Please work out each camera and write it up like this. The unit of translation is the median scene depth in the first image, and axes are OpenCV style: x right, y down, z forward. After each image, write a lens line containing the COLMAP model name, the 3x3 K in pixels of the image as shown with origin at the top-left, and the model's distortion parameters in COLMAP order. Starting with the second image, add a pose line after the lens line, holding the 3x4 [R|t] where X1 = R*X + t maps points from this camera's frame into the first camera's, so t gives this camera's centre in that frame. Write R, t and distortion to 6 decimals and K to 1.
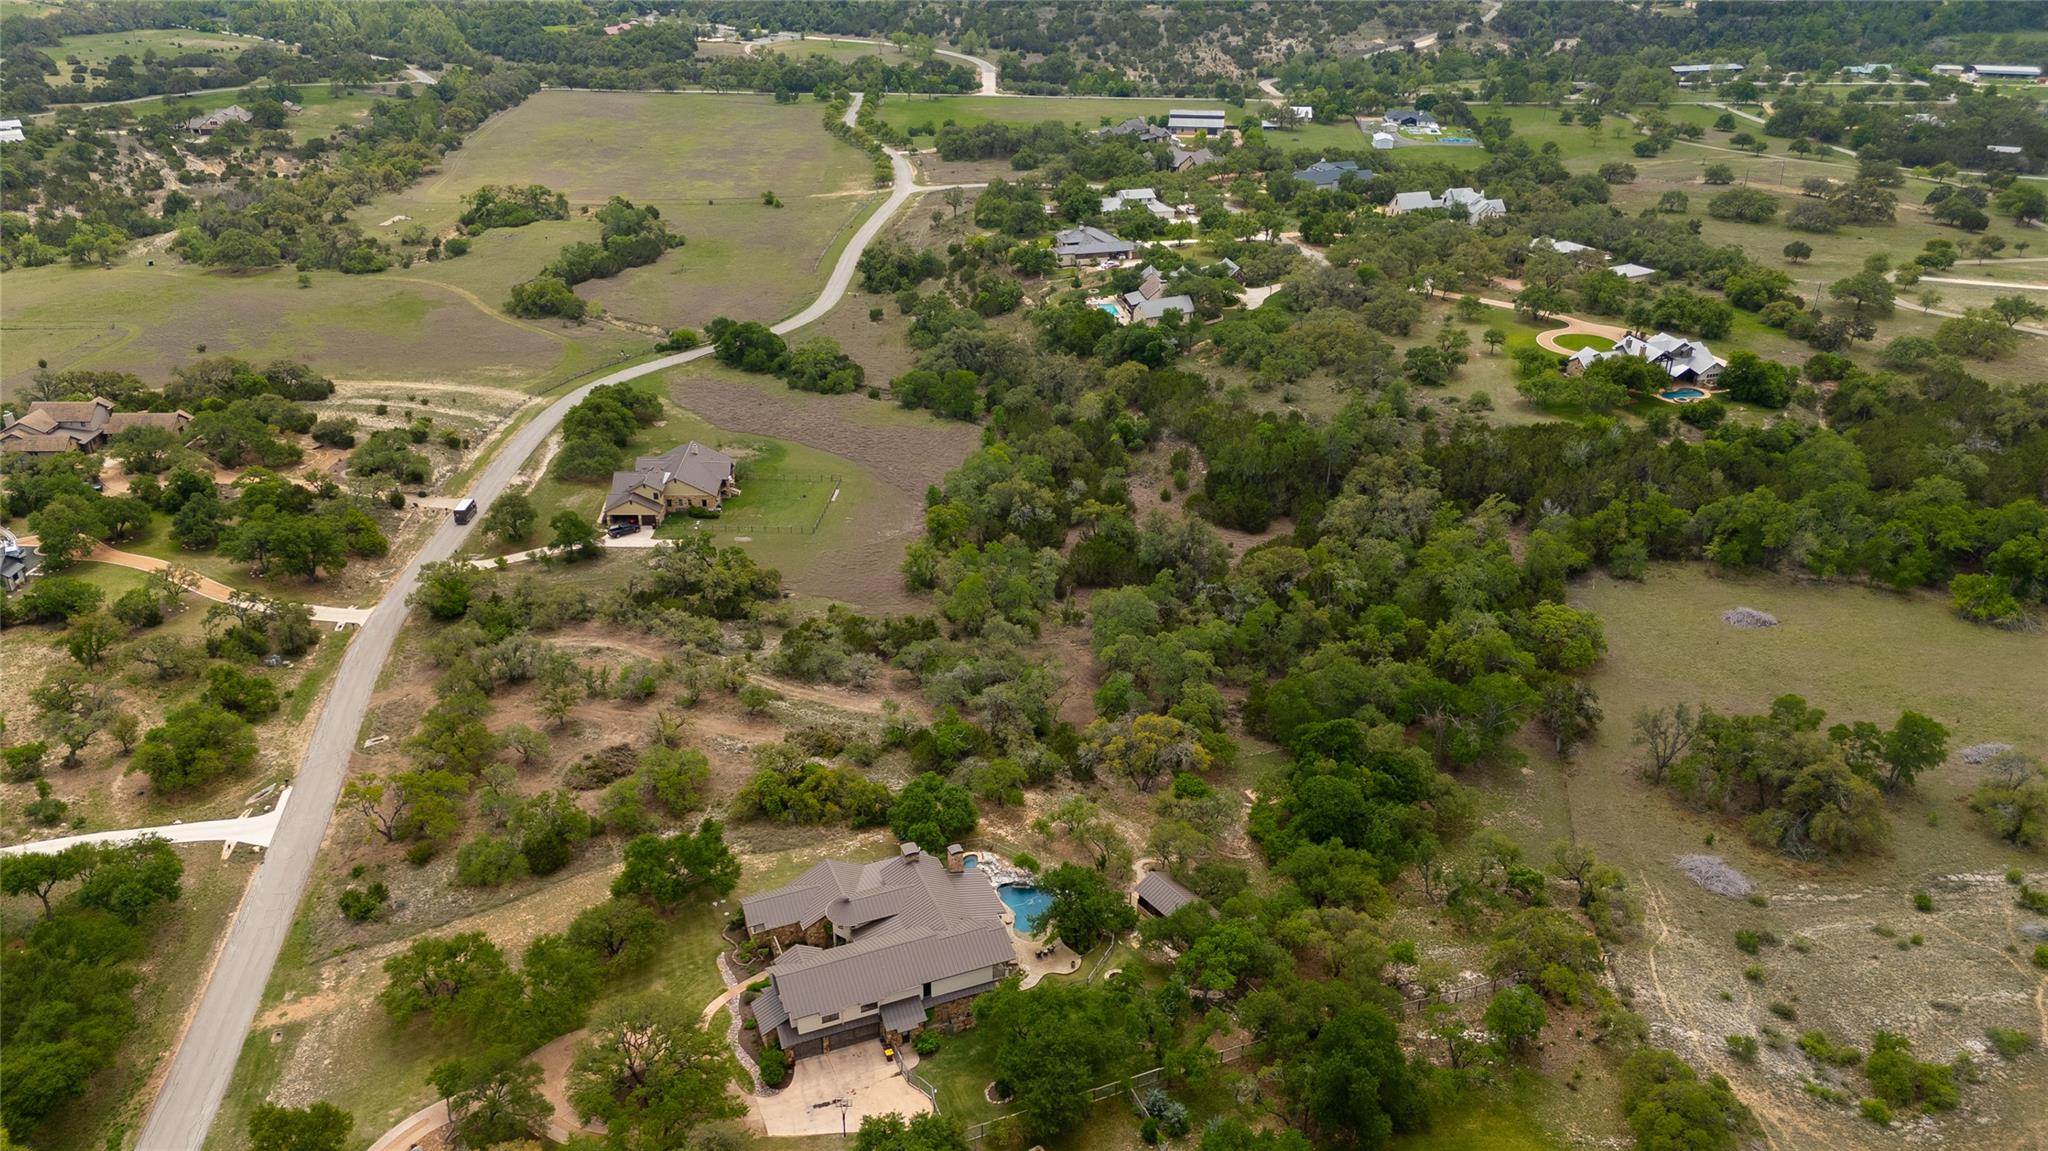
lens RADIAL K [[1508.7, 0, 1014.6], [0, 1508.7, 575.0], [0, 0, 1]] dist [0.056105, -0.040703]
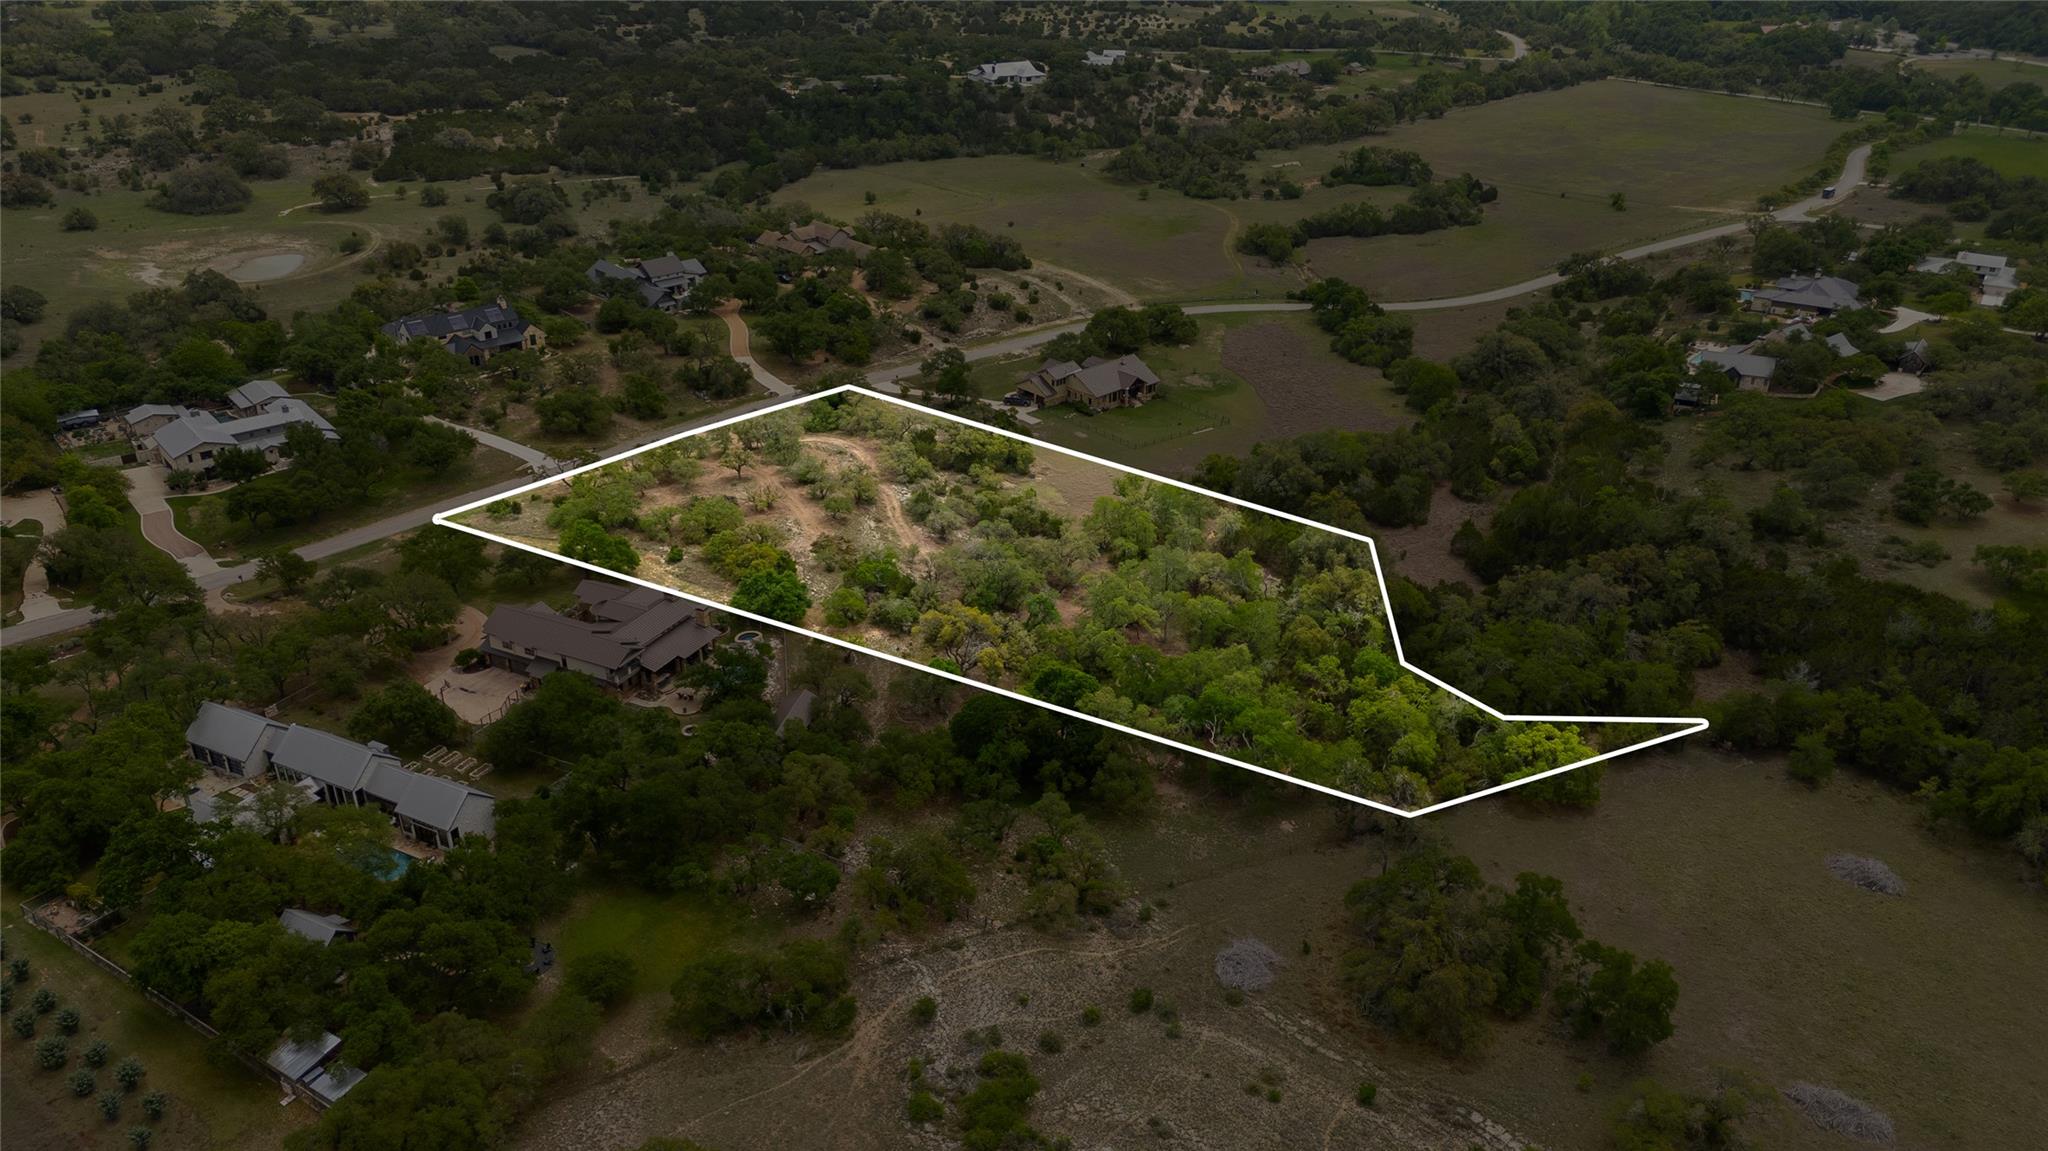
lens RADIAL K [[1508.7, 0, 1014.6], [0, 1508.7, 575.0], [0, 0, 1]] dist [0.056105, -0.040703]
pose [[0.662479, 0.334073, -0.670460, 0.901988], [-0.331695, 0.933340, 0.137313, -0.097931], [0.671640, 0.131421, 0.729128, 0.221747]]
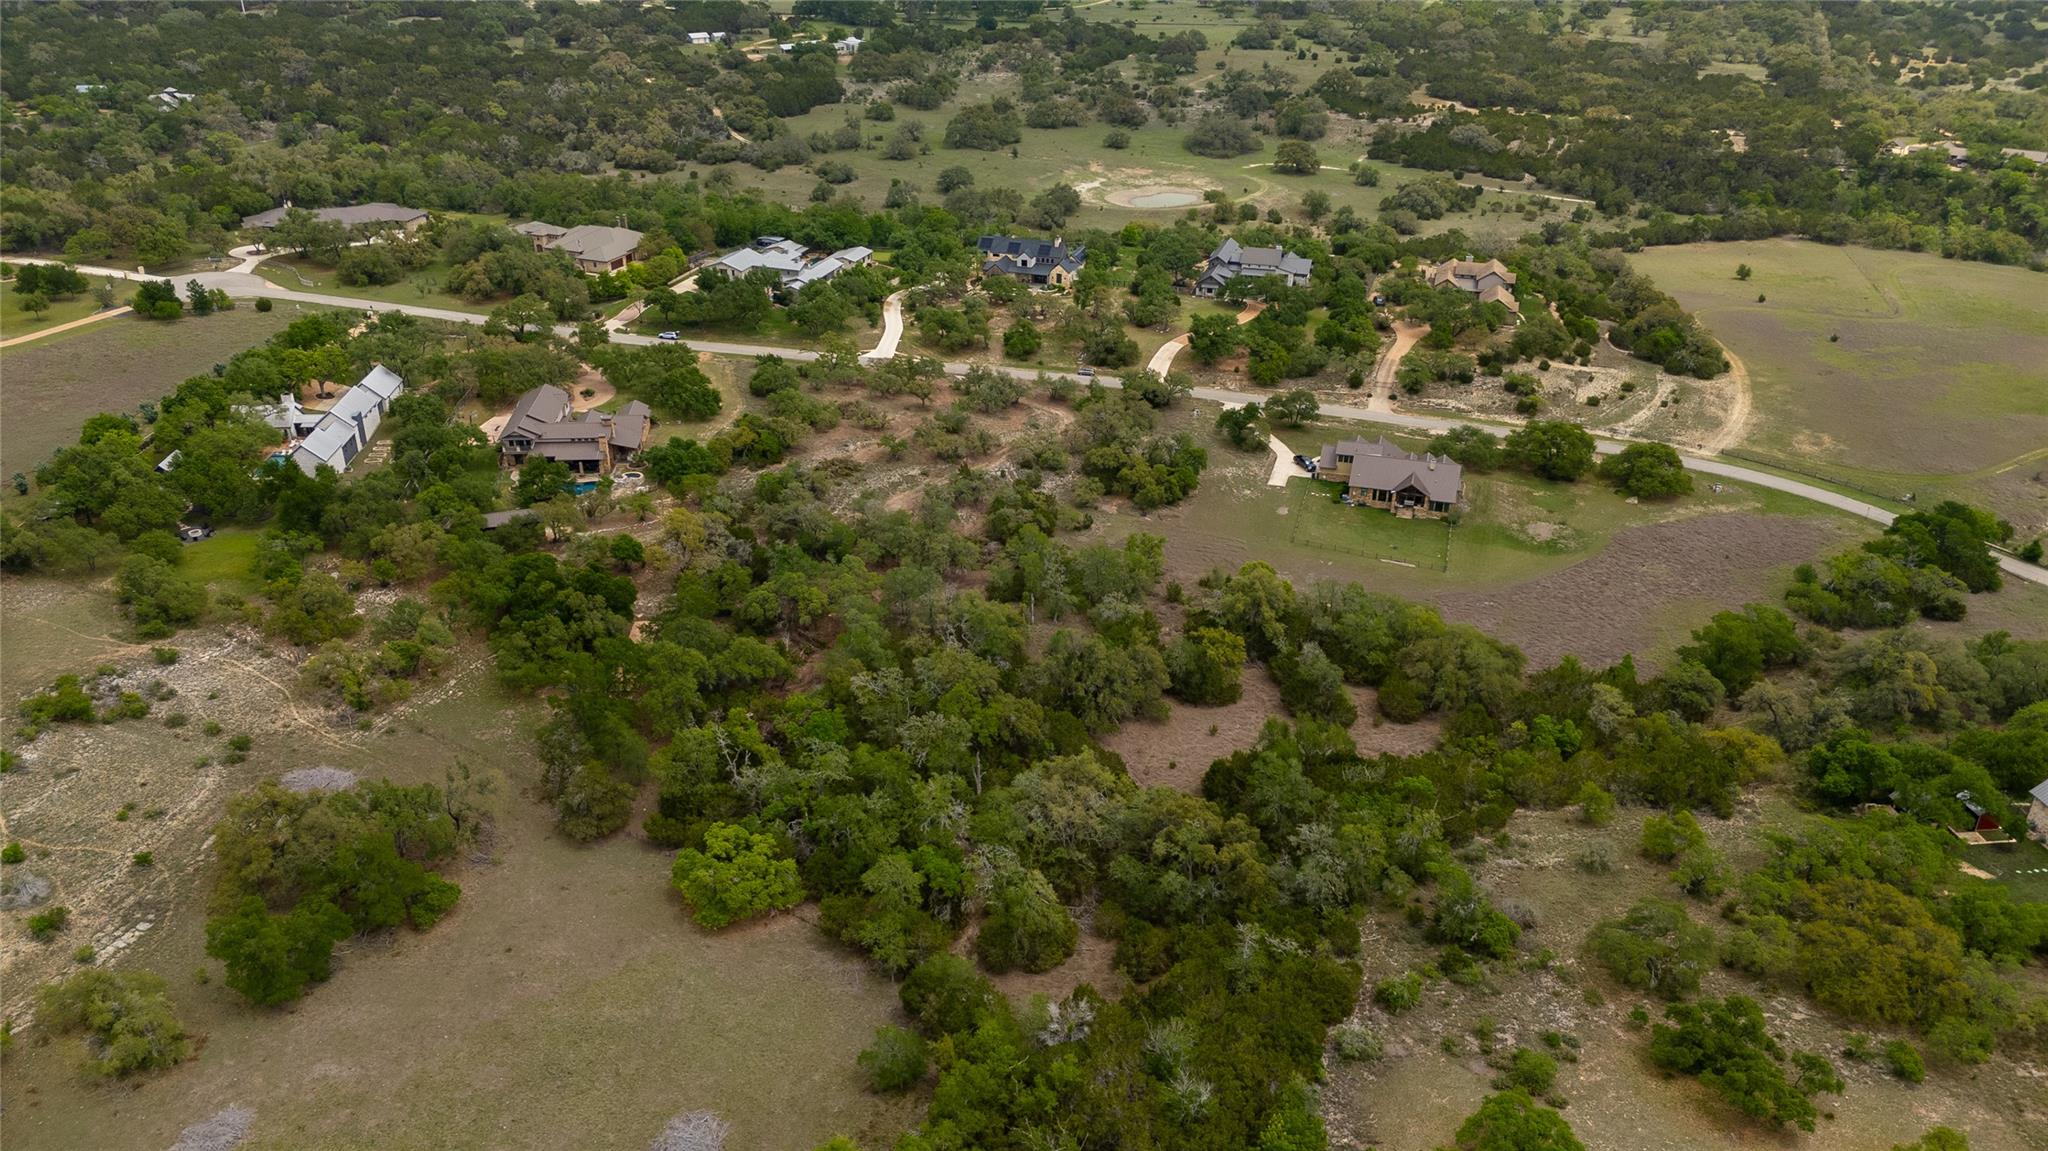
lens RADIAL K [[1508.7, 0, 1014.6], [0, 1508.7, 575.0], [0, 0, 1]] dist [0.056105, -0.040703]
pose [[-0.302524, 0.422993, -0.854140, 1.168889], [-0.429179, 0.739693, 0.518325, -0.676034], [0.851049, 0.523384, -0.042235, 1.393926]]
